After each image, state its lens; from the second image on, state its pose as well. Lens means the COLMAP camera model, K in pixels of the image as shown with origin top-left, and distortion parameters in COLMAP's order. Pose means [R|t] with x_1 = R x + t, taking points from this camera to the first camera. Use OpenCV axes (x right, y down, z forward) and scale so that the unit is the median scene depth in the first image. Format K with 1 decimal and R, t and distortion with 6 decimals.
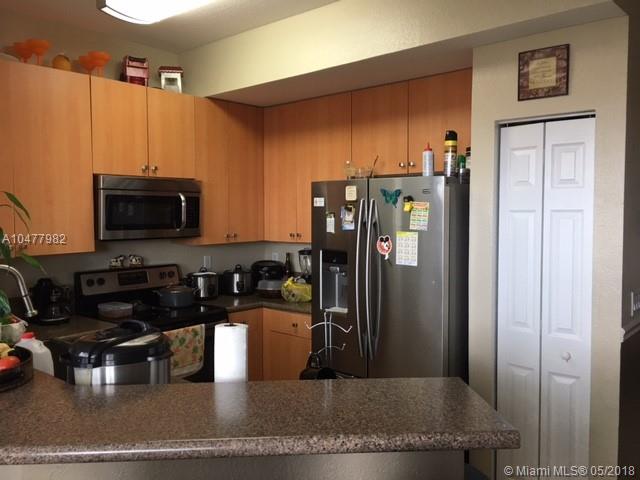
lens RADIAL K [[540.9, 0, 320.0], [0, 540.9, 240.0], [0, 0, 1]] dist [0.063130, -0.095576]
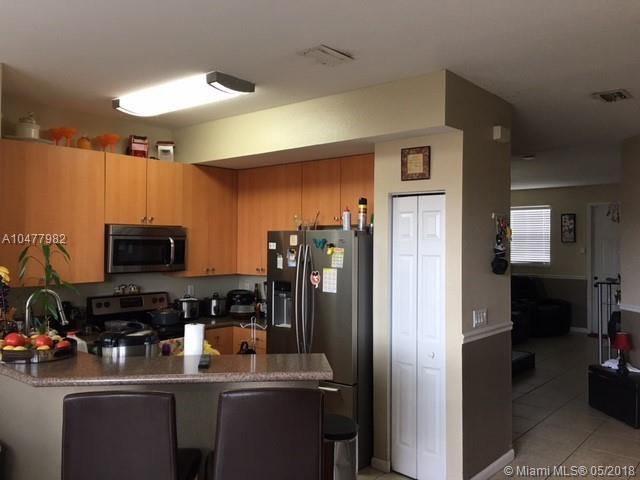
lens RADIAL K [[547.4, 0, 333.2], [0, 547.4, 239.6], [0, 0, 1]] dist [0.050019, -0.003163]
pose [[0.999540, 0.008766, 0.029021, 0.113034], [-0.007015, 0.998180, -0.059901, -0.004613], [-0.029493, 0.059670, 0.997782, -0.388558]]
